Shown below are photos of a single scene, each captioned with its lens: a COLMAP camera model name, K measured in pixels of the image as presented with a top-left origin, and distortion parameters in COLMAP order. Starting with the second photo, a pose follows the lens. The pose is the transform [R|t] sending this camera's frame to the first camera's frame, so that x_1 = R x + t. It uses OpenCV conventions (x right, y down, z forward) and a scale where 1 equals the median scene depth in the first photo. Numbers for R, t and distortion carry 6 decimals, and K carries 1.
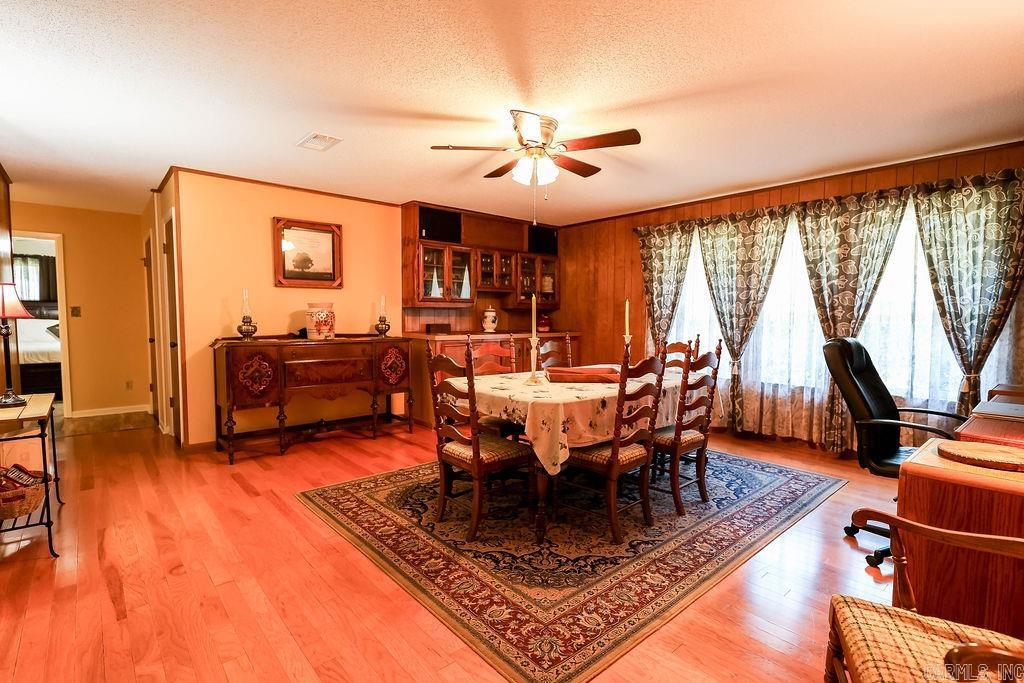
lens RADIAL K [[485.7, 0, 512.7], [0, 485.7, 344.0], [0, 0, 1]] dist [0.000019, -0.000586]
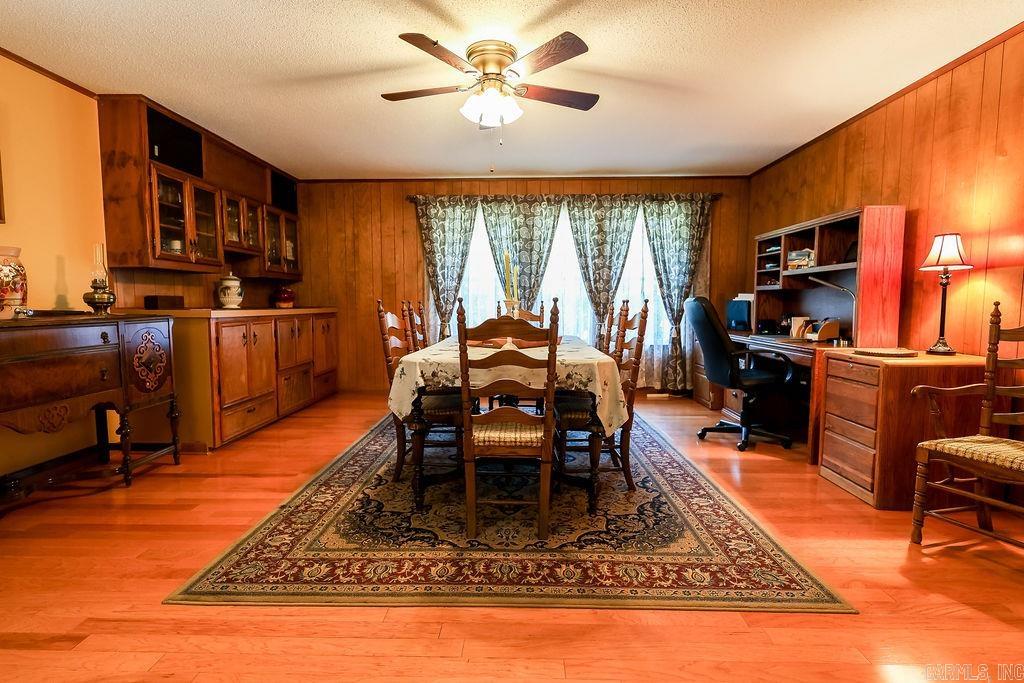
lens RADIAL K [[485.7, 0, 511.1], [0, 485.7, 338.2], [0, 0, 1]] dist [0.000019, -0.000586]
pose [[0.678620, -0.059658, 0.732063, -0.464062], [0.046631, 0.998185, 0.038119, 0.018180], [-0.733008, 0.008269, 0.680170, 0.304382]]
